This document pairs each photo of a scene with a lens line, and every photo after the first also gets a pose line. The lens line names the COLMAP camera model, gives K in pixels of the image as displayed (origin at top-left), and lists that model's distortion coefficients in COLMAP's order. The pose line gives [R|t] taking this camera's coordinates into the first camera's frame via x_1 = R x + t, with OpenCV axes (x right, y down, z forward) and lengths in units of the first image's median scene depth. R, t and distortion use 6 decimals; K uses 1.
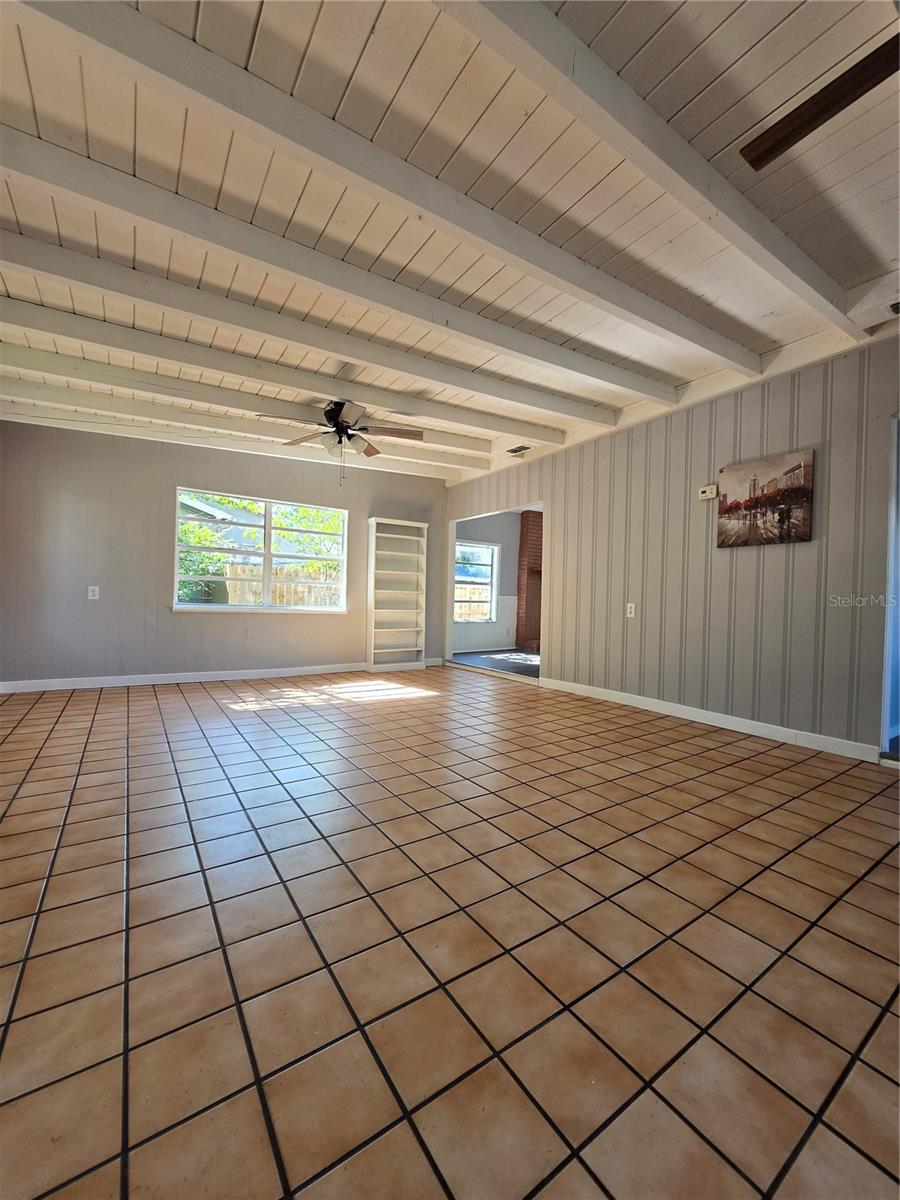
lens RADIAL K [[475.4, 0, 447.9], [0, 475.4, 602.9], [0, 0, 1]] dist [-0.000786, 0.000913]
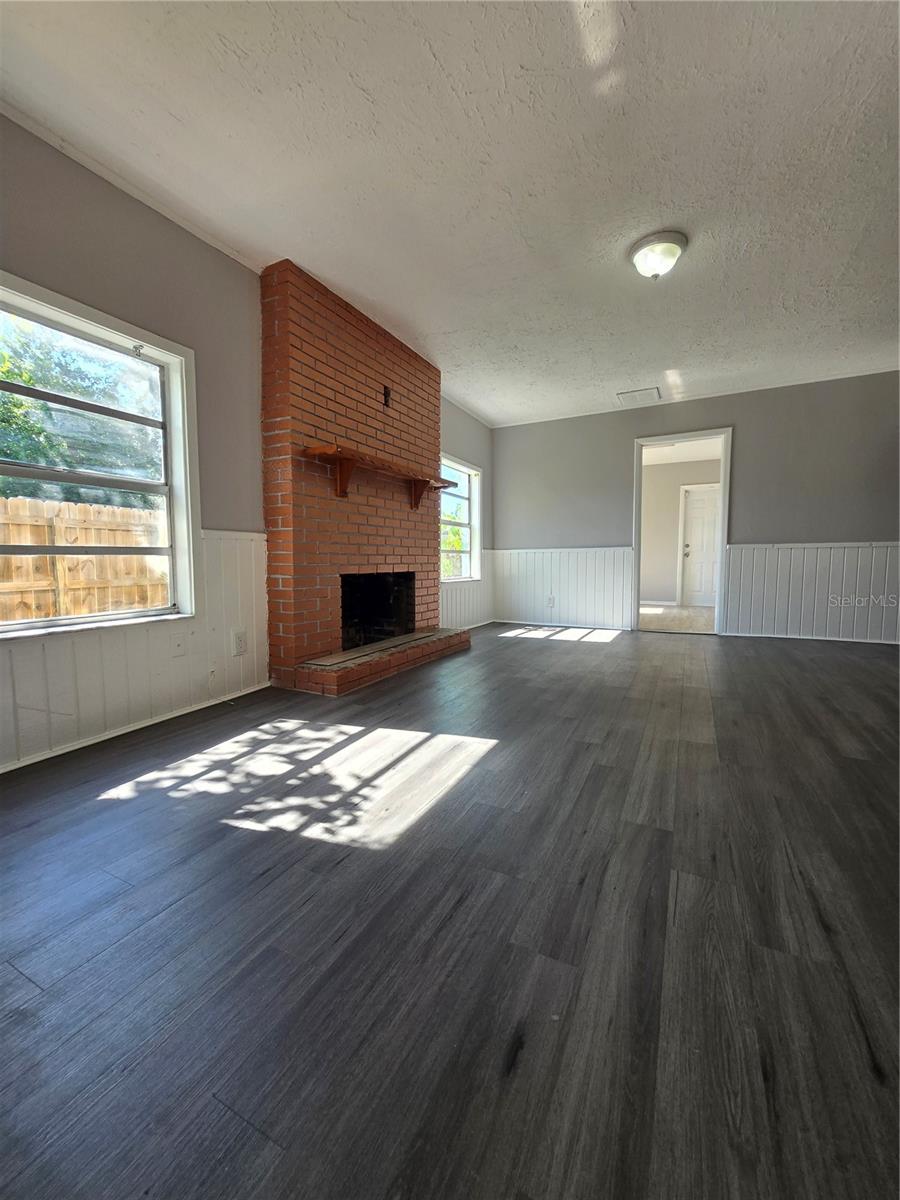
lens RADIAL K [[475.4, 0, 455.8], [0, 475.4, 599.5], [0, 0, 1]] dist [-0.000786, 0.000913]
pose [[0.867200, -0.072244, 0.492692, 0.094974], [0.032359, 0.995504, 0.089015, 0.007038], [-0.496908, -0.061251, 0.865639, 0.648725]]
